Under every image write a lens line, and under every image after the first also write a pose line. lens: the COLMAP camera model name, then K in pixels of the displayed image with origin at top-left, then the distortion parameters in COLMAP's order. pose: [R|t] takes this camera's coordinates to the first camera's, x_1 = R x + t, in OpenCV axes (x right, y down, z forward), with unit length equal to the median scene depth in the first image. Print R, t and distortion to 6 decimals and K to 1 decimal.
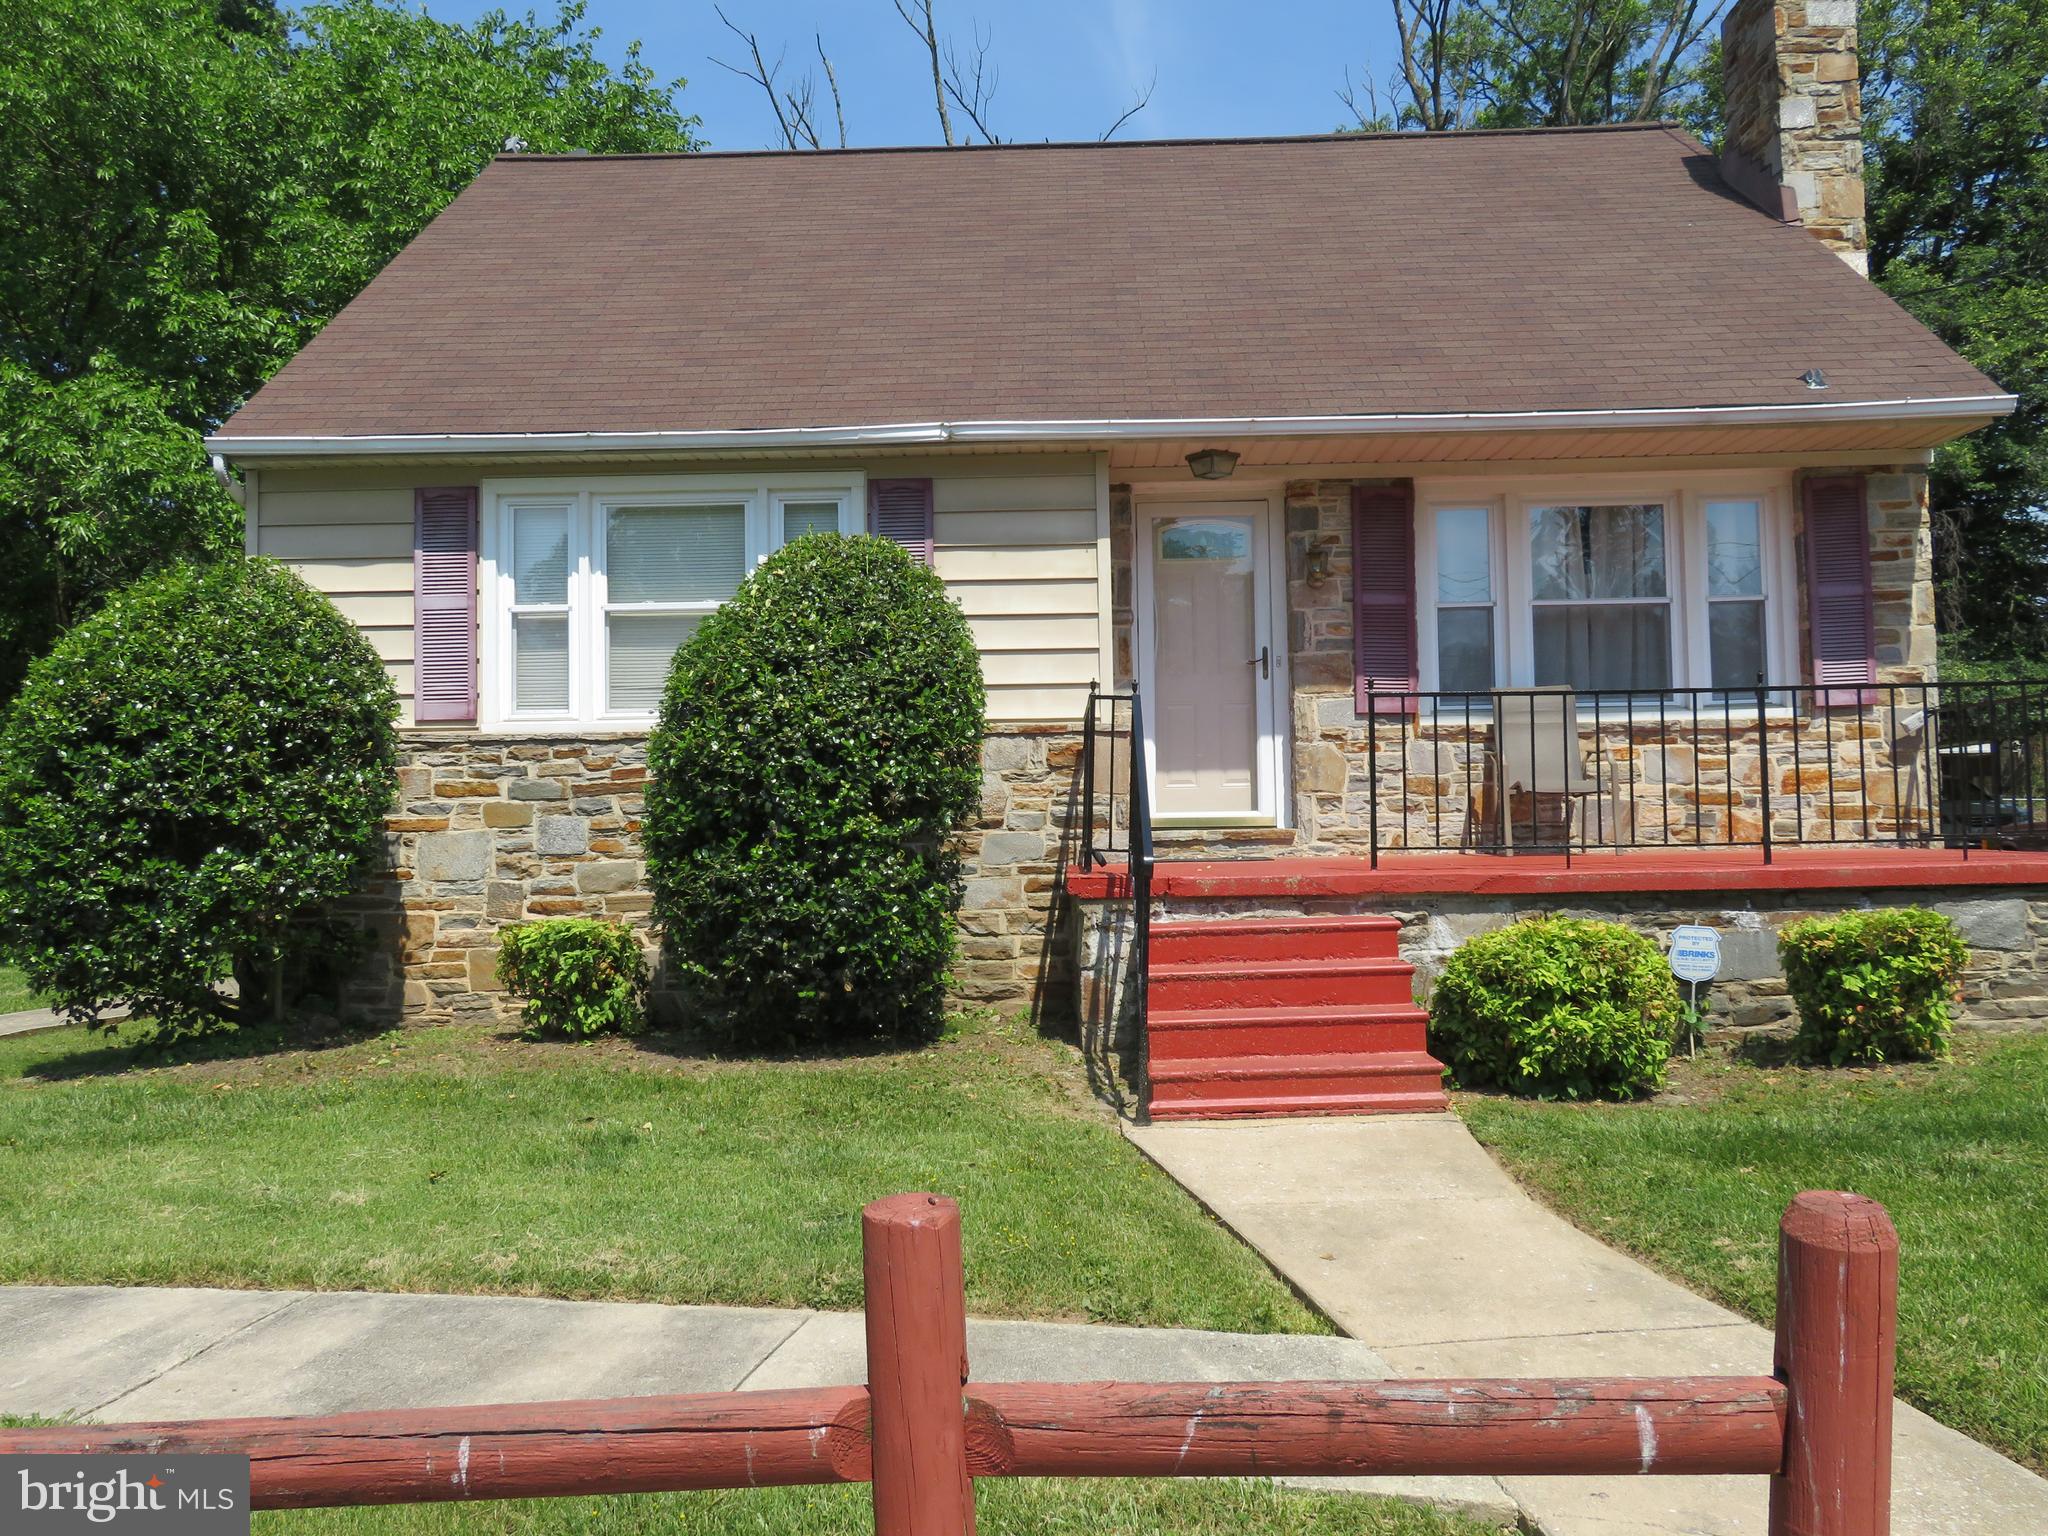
lens RADIAL K [[1695.7, 0, 1015.1], [0, 1695.7, 775.8], [0, 0, 1]] dist [-0.001207, -0.002598]
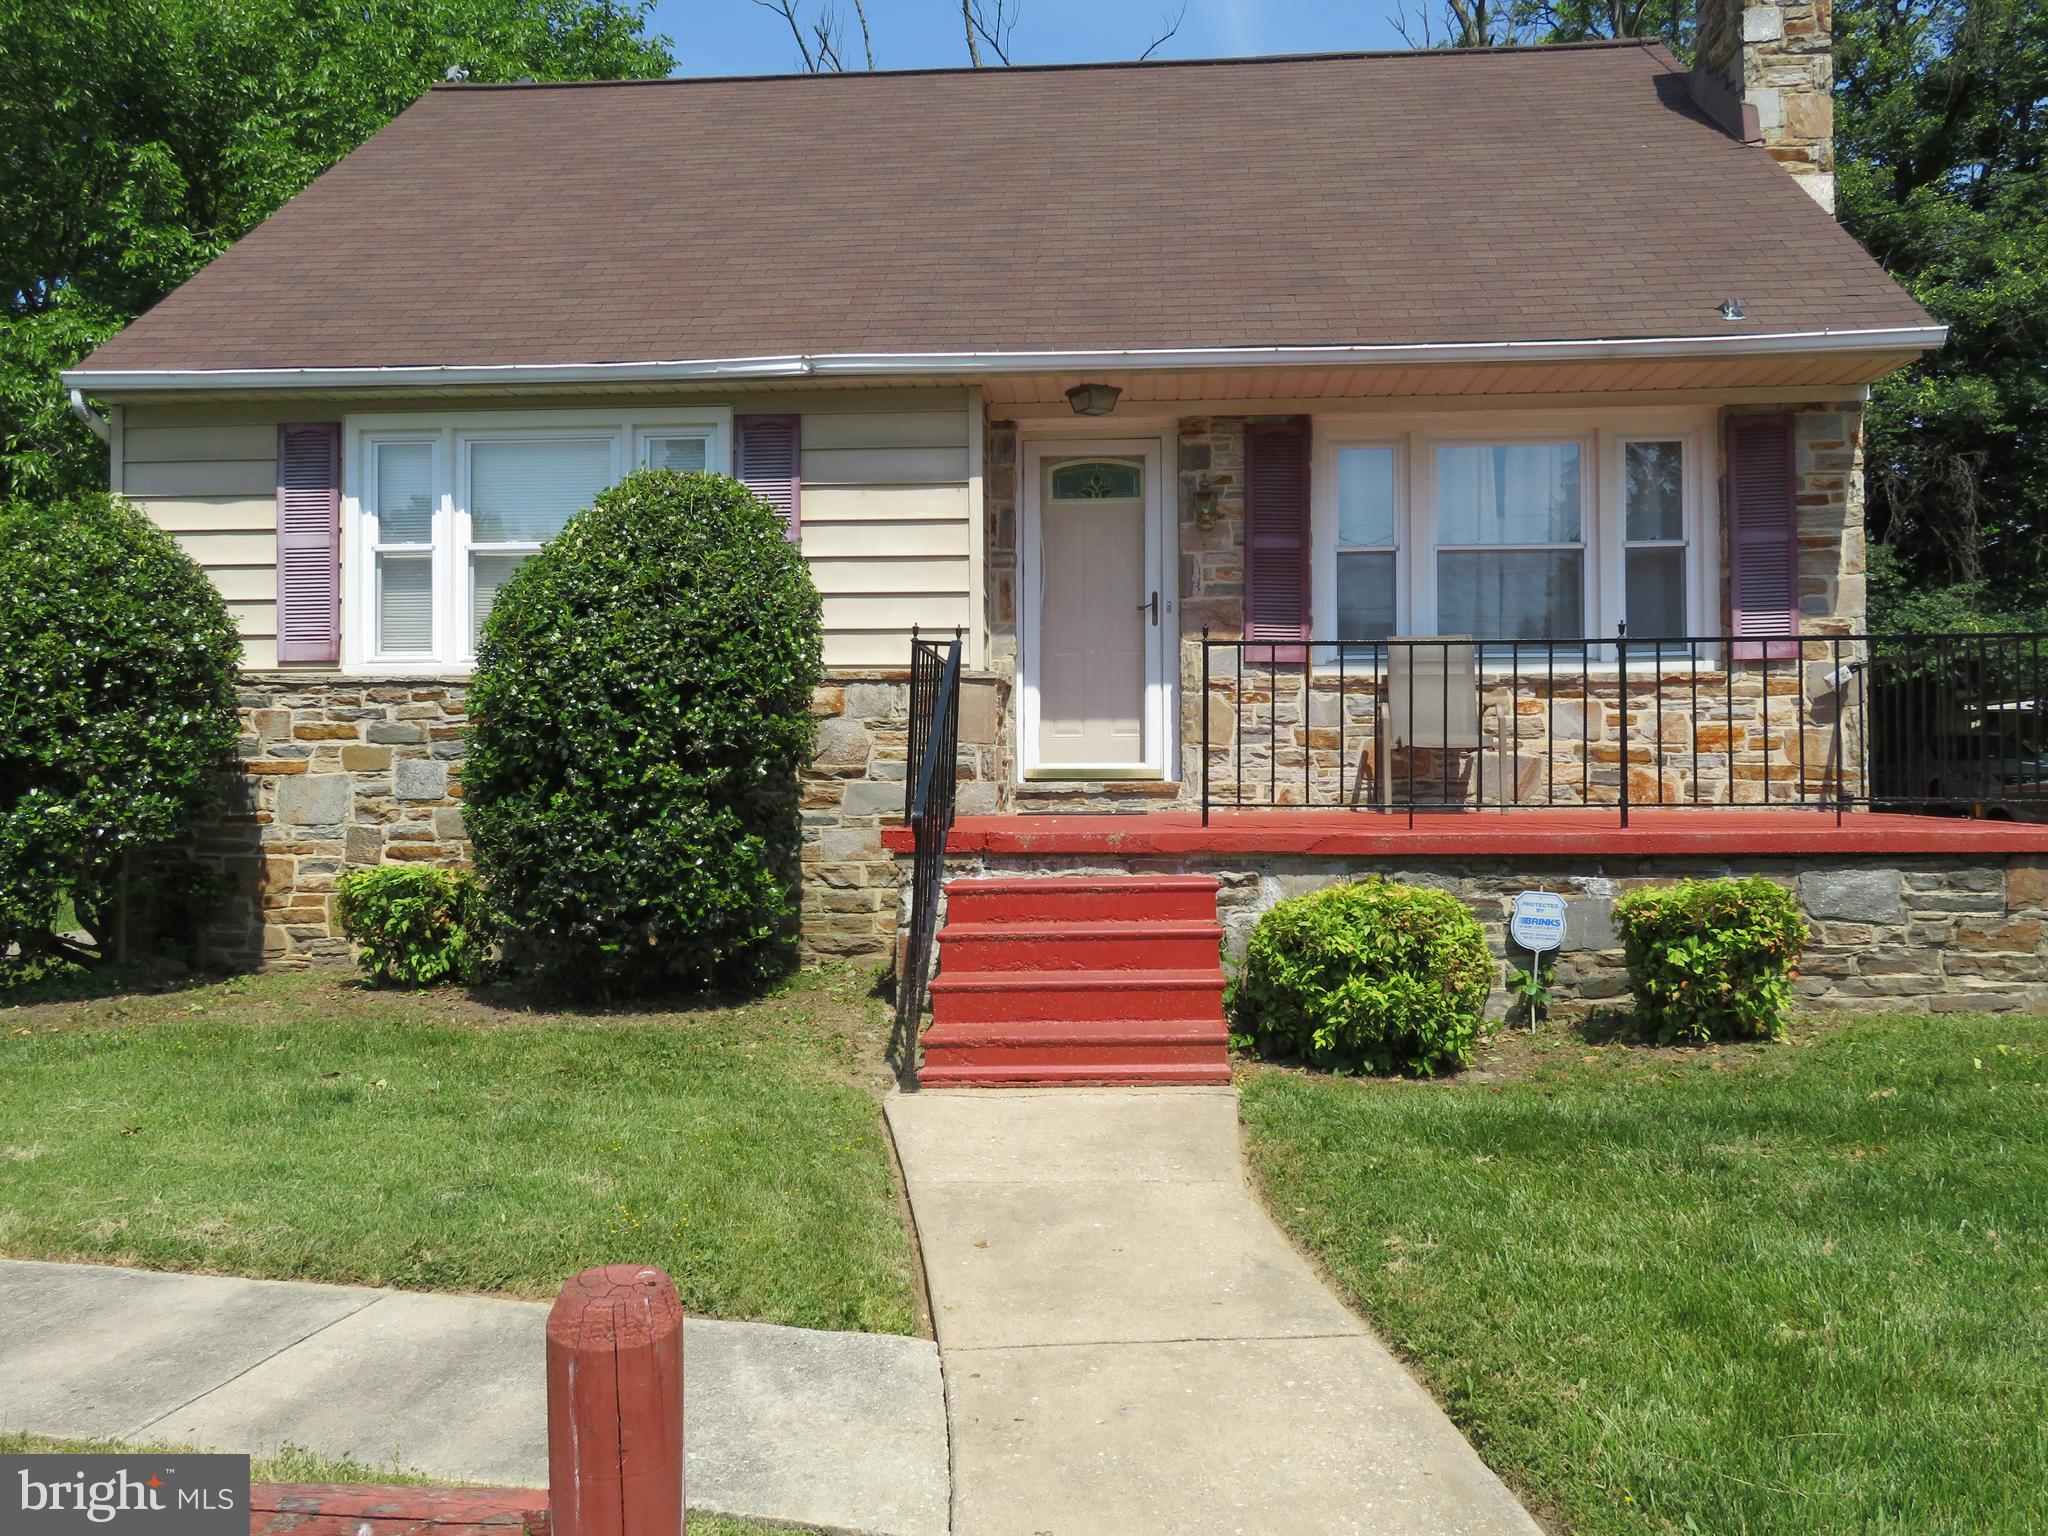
lens RADIAL K [[1695.7, 0, 1012.5], [0, 1695.7, 780.6], [0, 0, 1]] dist [-0.001207, -0.002598]
pose [[0.998710, 0.012488, -0.049212, 0.123356], [-0.010742, 0.999309, 0.035589, -0.002968], [0.049622, -0.035014, 0.998154, 0.037282]]
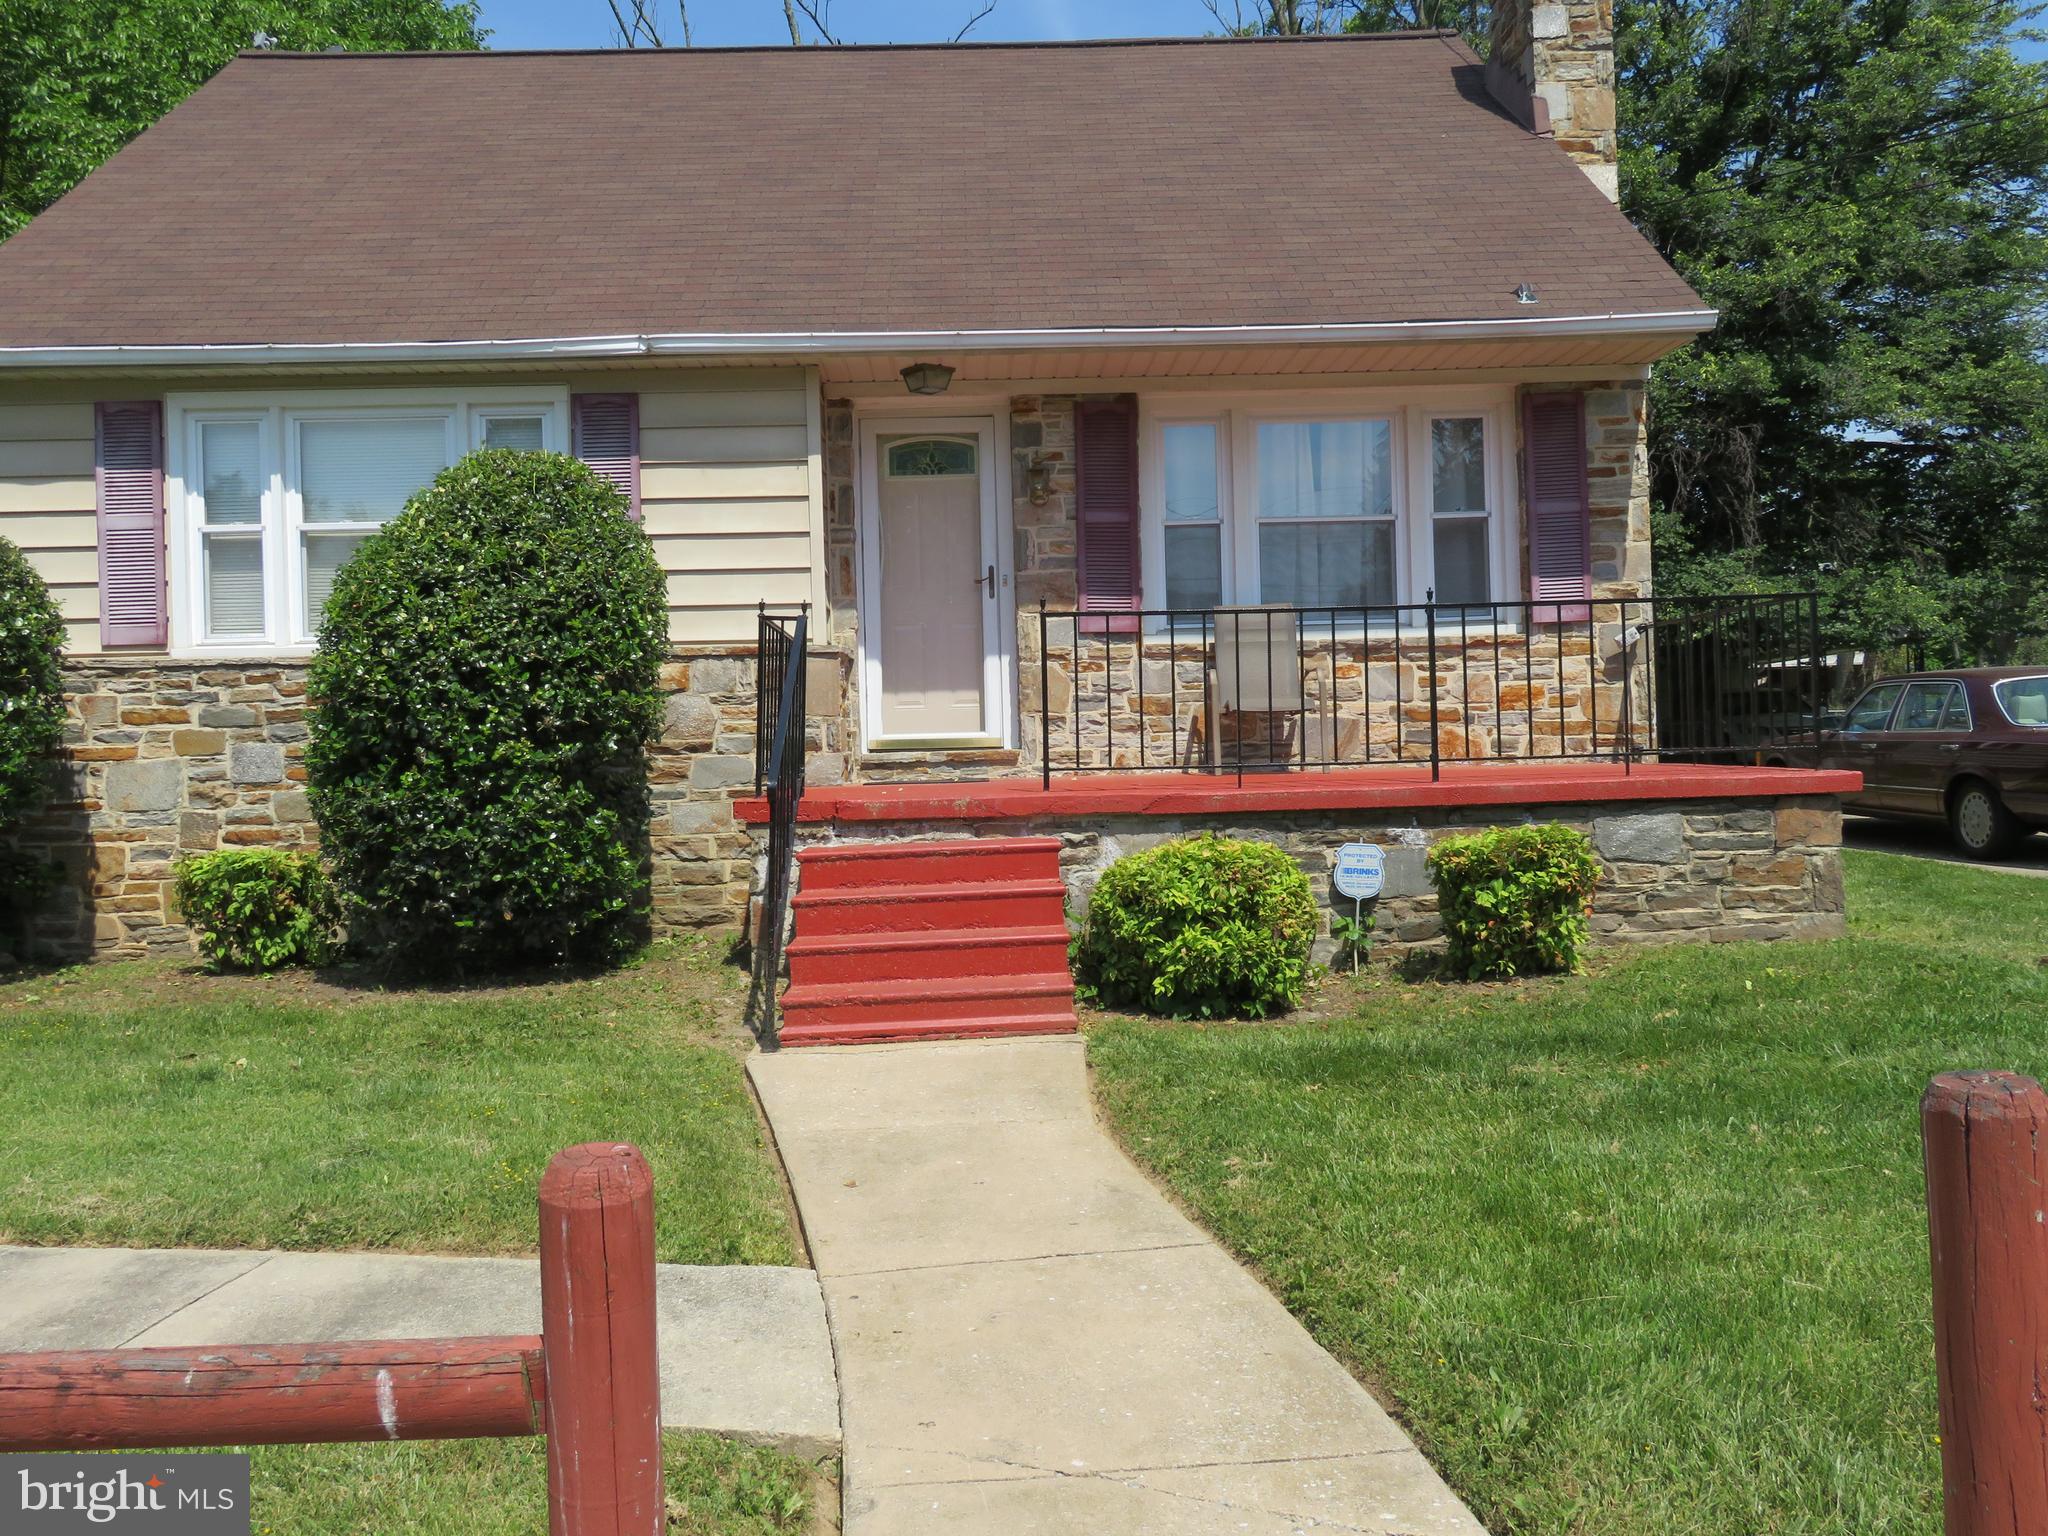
lens RADIAL K [[1695.7, 0, 1015.7], [0, 1695.7, 775.6], [0, 0, 1]] dist [-0.001207, -0.002598]
pose [[0.998635, -0.010052, 0.051262, 0.117269], [0.007594, 0.998822, 0.047928, -0.001015], [-0.051683, -0.047473, 0.997535, 0.007764]]
